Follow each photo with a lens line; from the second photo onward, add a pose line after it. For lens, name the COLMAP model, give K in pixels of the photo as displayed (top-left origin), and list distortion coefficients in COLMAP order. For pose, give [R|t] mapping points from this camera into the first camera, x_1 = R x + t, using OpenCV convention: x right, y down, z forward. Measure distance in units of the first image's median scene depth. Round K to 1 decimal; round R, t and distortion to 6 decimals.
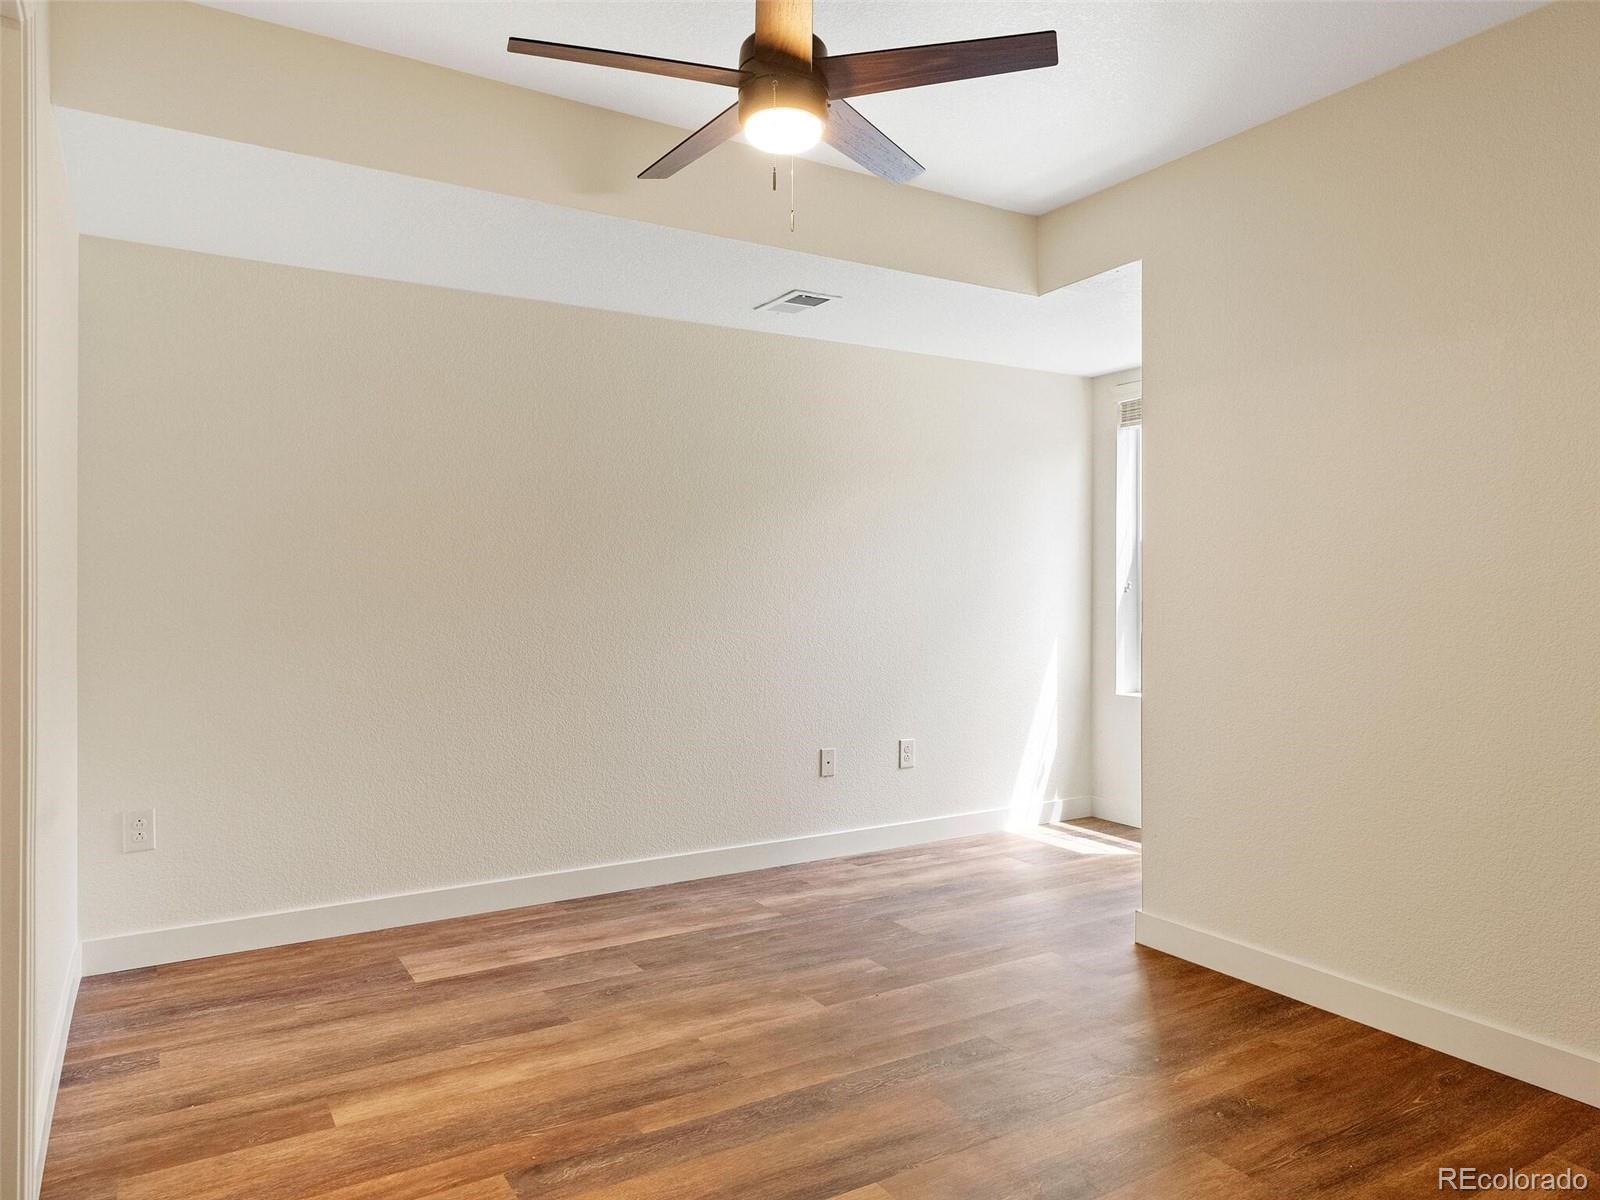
lens RADIAL K [[1041.5, 0, 800.0], [0, 1041.5, 600.0], [0, 0, 1]] dist [-0.002232, 0.000788]
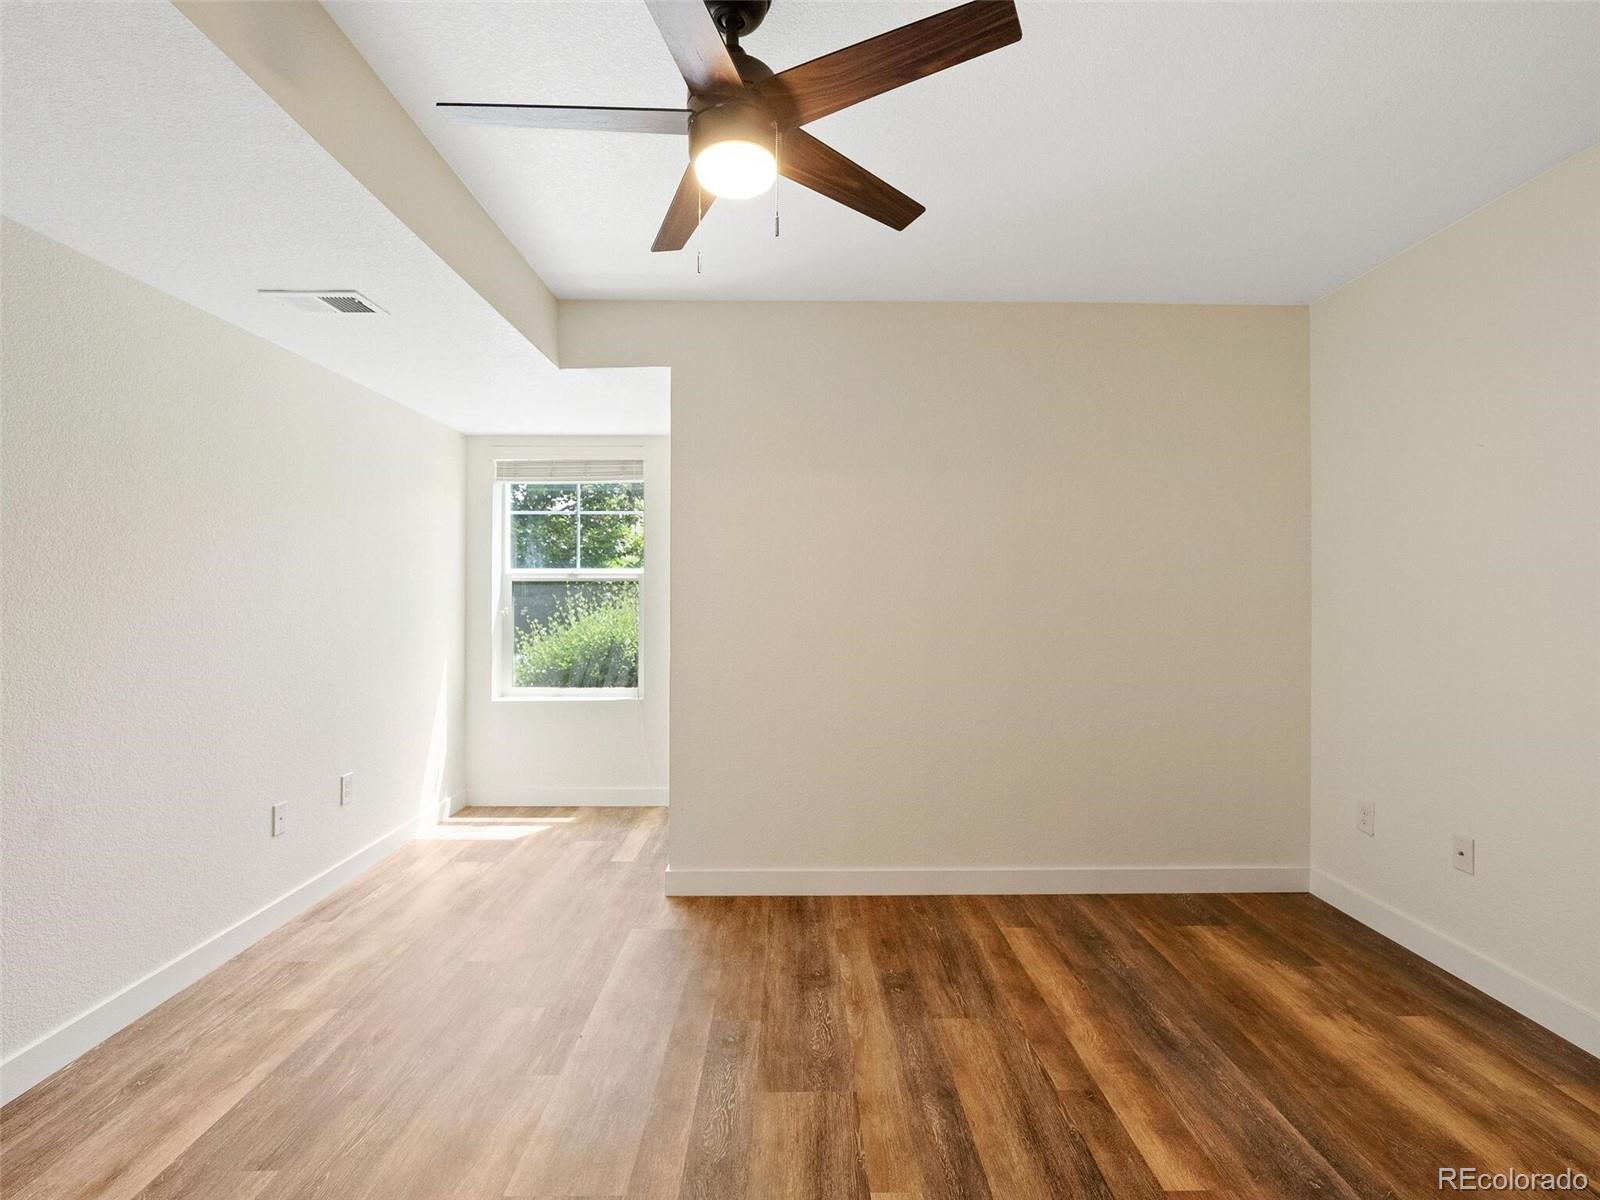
lens RADIAL K [[730.3, 0, 795.7], [0, 730.3, 602.7], [0, 0, 1]] dist [-0.001385, 0.000261]
pose [[0.521979, -0.008344, 0.852917, -0.339555], [0.009357, 0.999948, 0.004057, -0.034148], [-0.852907, 0.005863, 0.522030, 0.366399]]
